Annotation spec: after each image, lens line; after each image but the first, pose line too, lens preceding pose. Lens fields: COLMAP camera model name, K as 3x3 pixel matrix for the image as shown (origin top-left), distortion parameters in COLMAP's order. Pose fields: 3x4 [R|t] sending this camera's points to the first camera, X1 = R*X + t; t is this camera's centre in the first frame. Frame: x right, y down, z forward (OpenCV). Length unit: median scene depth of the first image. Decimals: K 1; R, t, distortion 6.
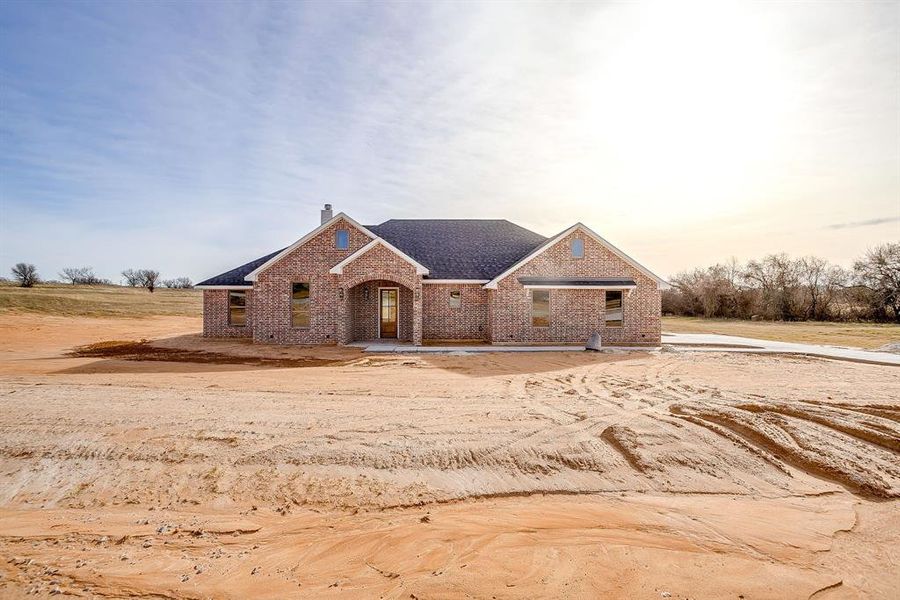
lens RADIAL K [[451.6, 0, 449.7], [0, 451.6, 309.2], [0, 0, 1]] dist [-0.071074, 0.040041]
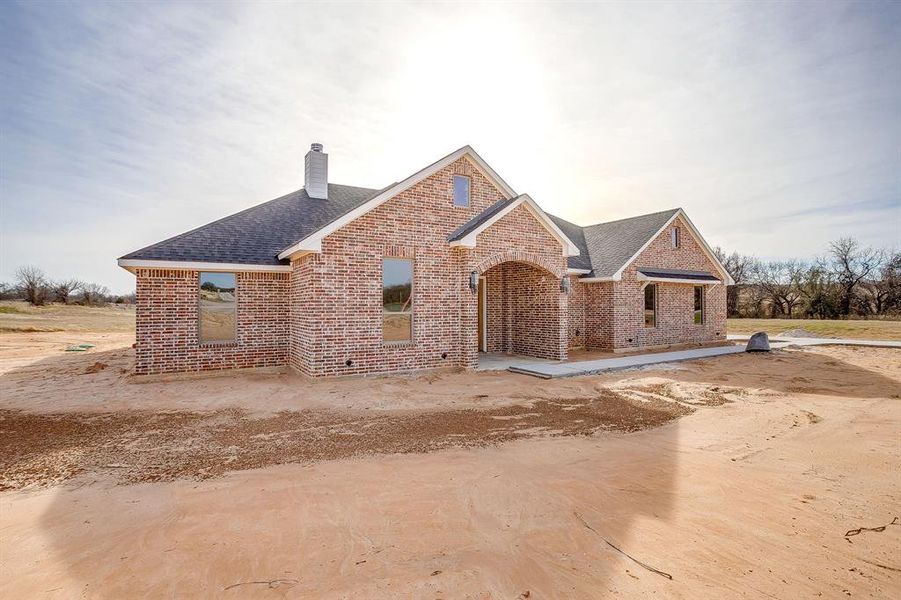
lens RADIAL K [[435.1, 0, 450.5], [0, 435.1, 300.0], [0, 0, 1]] dist [-0.070002, 0.032714]
pose [[0.872094, 0.000472, 0.489337, -0.512284], [0.015147, 0.999494, -0.027959, 0.004627], [-0.489103, 0.031795, 0.871646, 0.488854]]
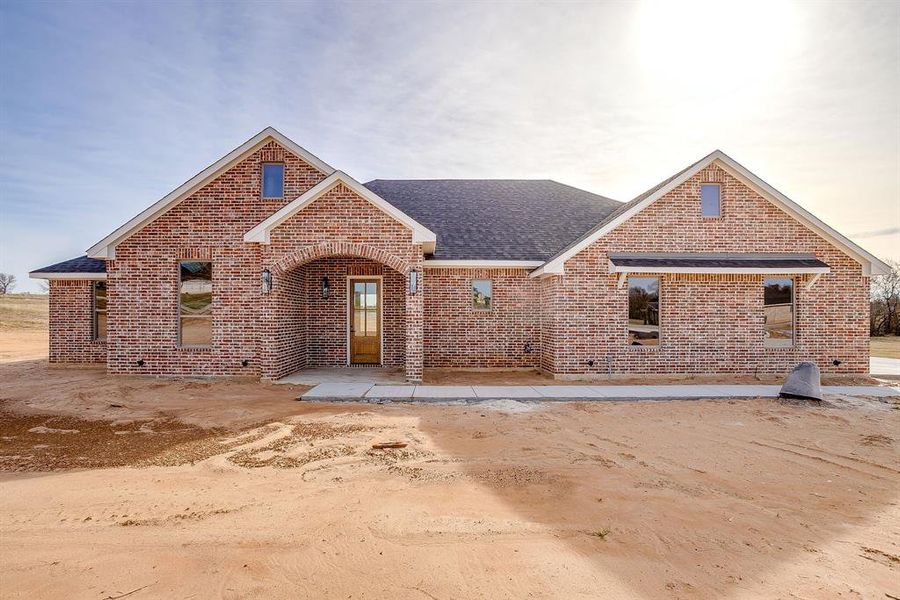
lens RADIAL K [[448.8, 0, 437.1], [0, 448.8, 315.1], [0, 0, 1]] dist [-0.067407, 0.037763]
pose [[0.999447, -0.000219, -0.033247, -0.026857], [-0.000387, 0.999834, -0.018197, 0.012460], [0.033245, 0.018200, 0.999282, 0.466331]]
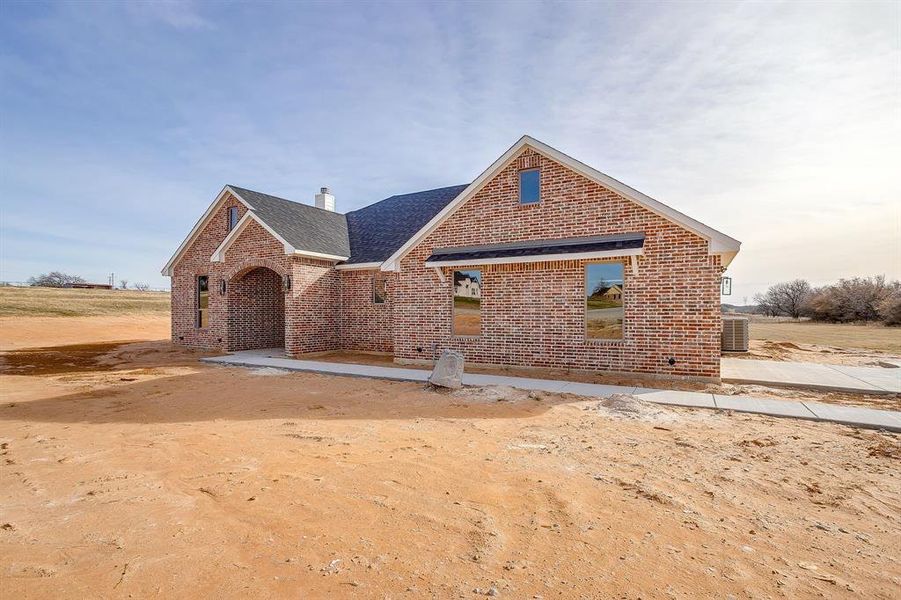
lens RADIAL K [[452.1, 0, 450.2], [0, 452.1, 309.2], [0, 0, 1]] dist [-0.071074, 0.040041]
pose [[0.848631, -0.006445, -0.528946, 0.485393], [-0.006171, 0.999737, -0.022083, 0.019060], [0.528950, 0.022005, 0.848368, 0.513693]]
